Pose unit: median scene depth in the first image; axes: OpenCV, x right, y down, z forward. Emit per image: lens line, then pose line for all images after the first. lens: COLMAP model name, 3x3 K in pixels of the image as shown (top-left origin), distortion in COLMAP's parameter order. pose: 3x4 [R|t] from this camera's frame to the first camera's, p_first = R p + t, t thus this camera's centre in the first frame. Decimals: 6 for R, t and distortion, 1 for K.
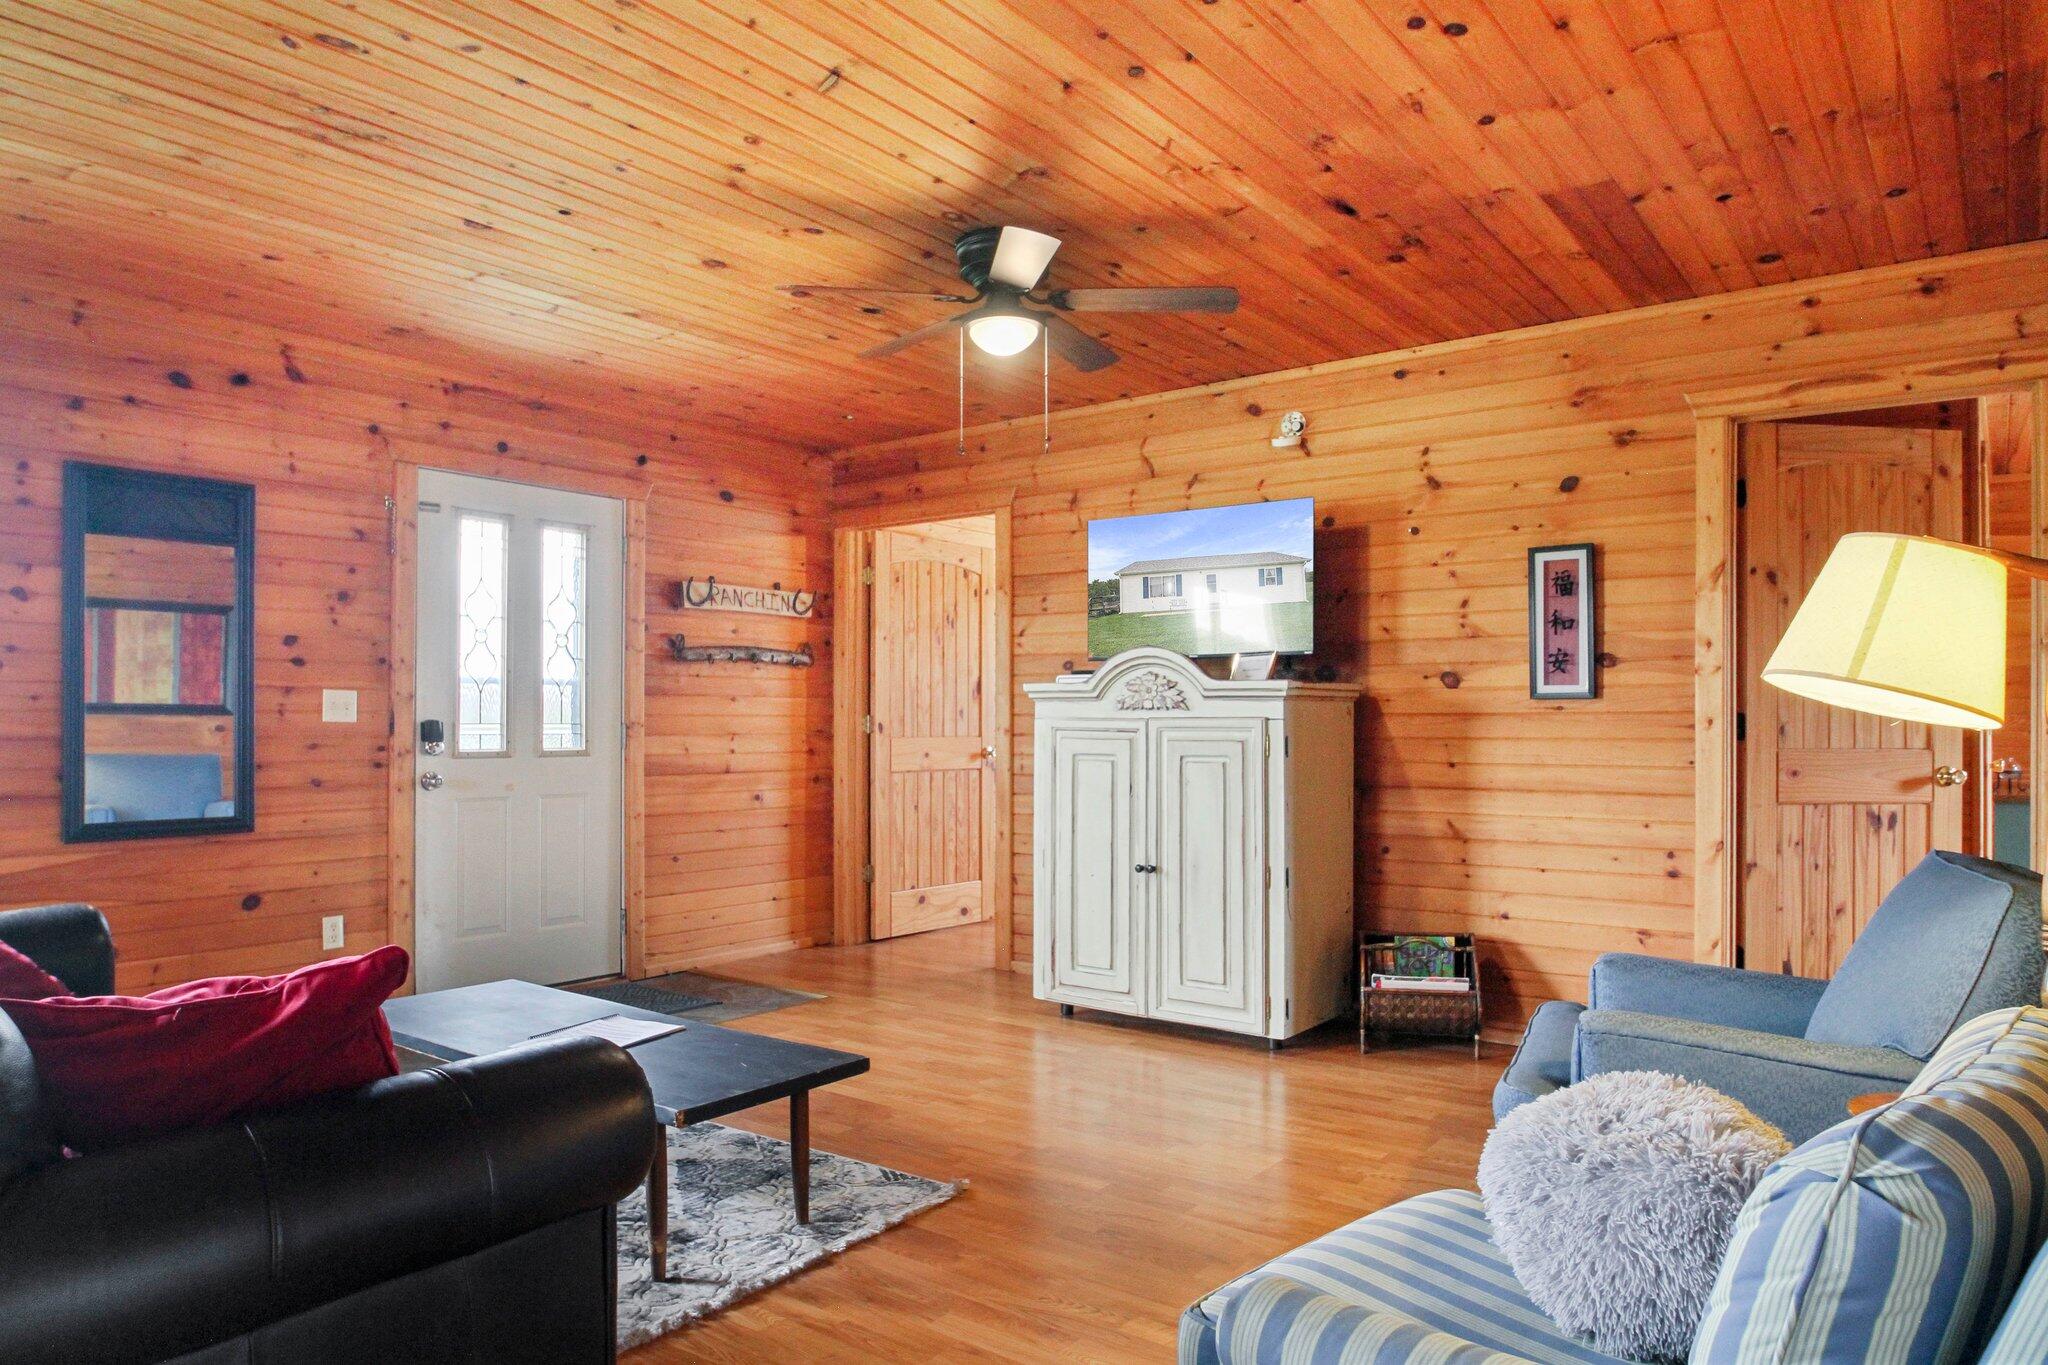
lens RADIAL K [[1313.2, 0, 1009.5], [0, 1313.2, 731.2], [0, 0, 1]] dist [-0.021382, 0.002945]
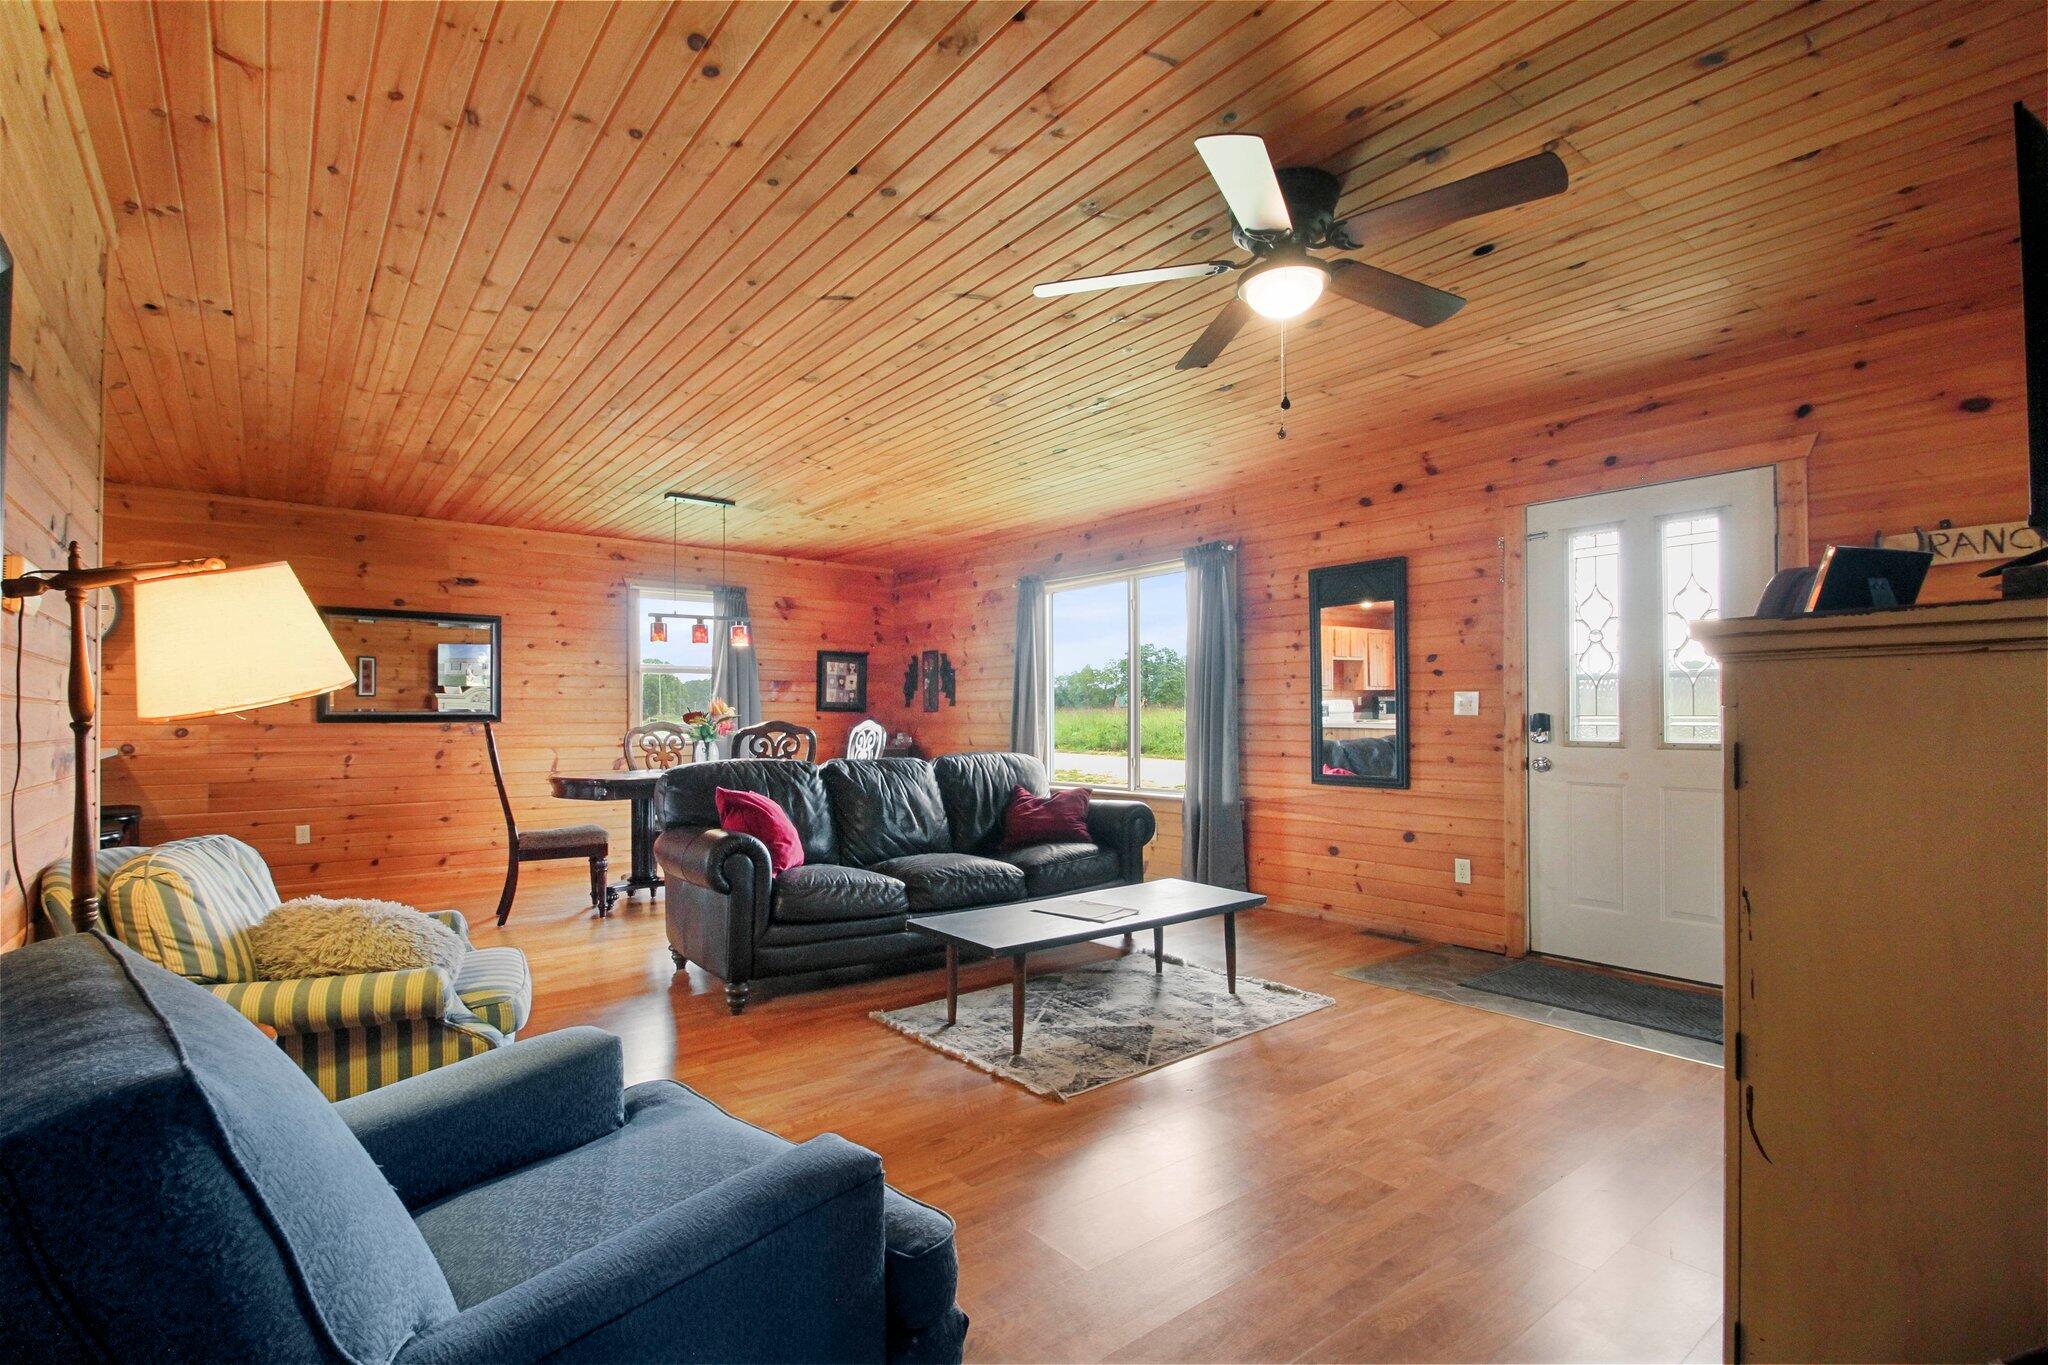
lens RADIAL K [[970.4, 0, 1017.4], [0, 970.4, 715.4], [0, 0, 1]] dist [0.016276, -0.014659]
pose [[-0.249488, -0.002234, -0.968375, 0.574710], [-0.005675, 0.999984, -0.000845, -0.003394], [0.968361, 0.005285, -0.249497, 0.806306]]
